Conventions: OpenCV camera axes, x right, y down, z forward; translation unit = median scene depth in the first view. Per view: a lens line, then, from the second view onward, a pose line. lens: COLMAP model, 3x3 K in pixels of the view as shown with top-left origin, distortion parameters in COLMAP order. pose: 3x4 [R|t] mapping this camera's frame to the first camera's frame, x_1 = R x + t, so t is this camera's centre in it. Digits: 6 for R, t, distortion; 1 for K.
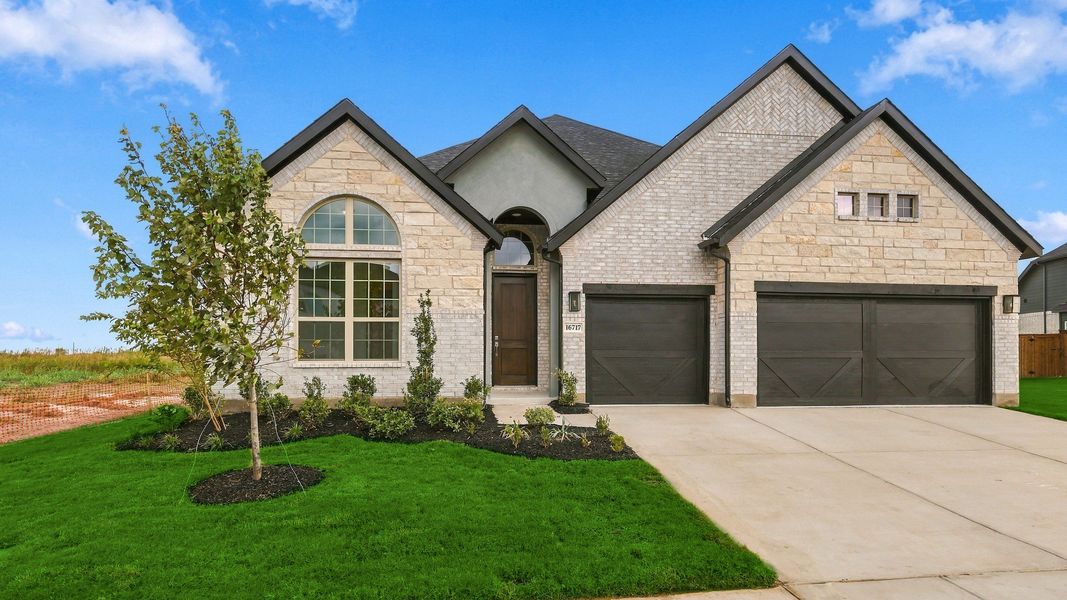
lens RADIAL K [[467.6, 0, 520.6], [0, 467.6, 313.4], [0, 0, 1]] dist [0.005293, -0.000467]
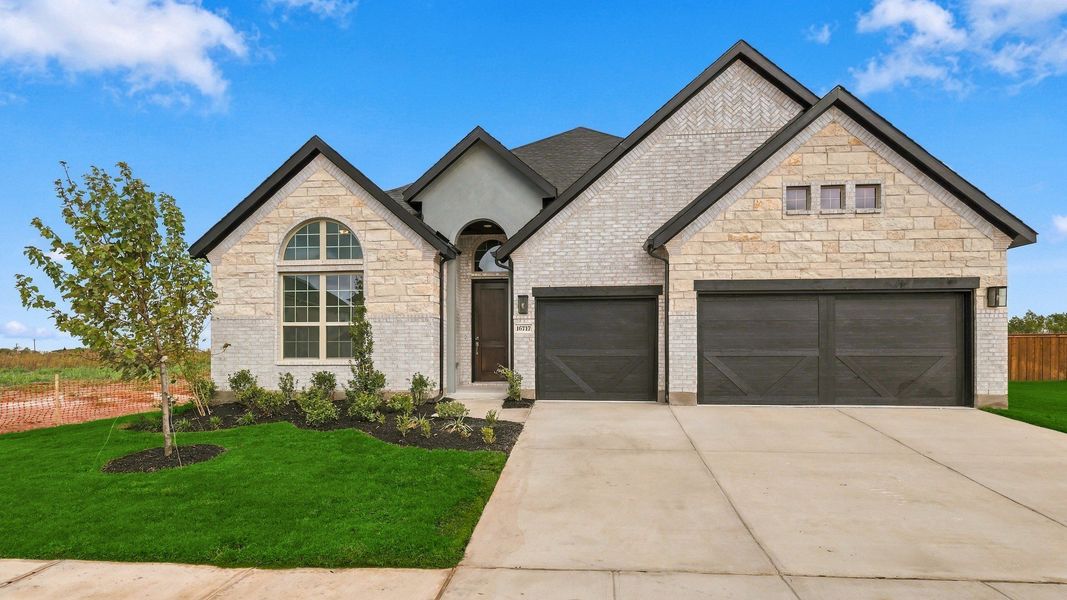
lens RADIAL K [[432.4, 0, 519.9], [0, 432.4, 317.3], [0, 0, 1]] dist [0.003216, 0.000702]
pose [[0.985577, -0.016618, -0.168408, 0.279092], [0.017554, 0.999838, 0.004072, 0.000416], [0.168313, -0.006969, 0.985709, 0.014260]]
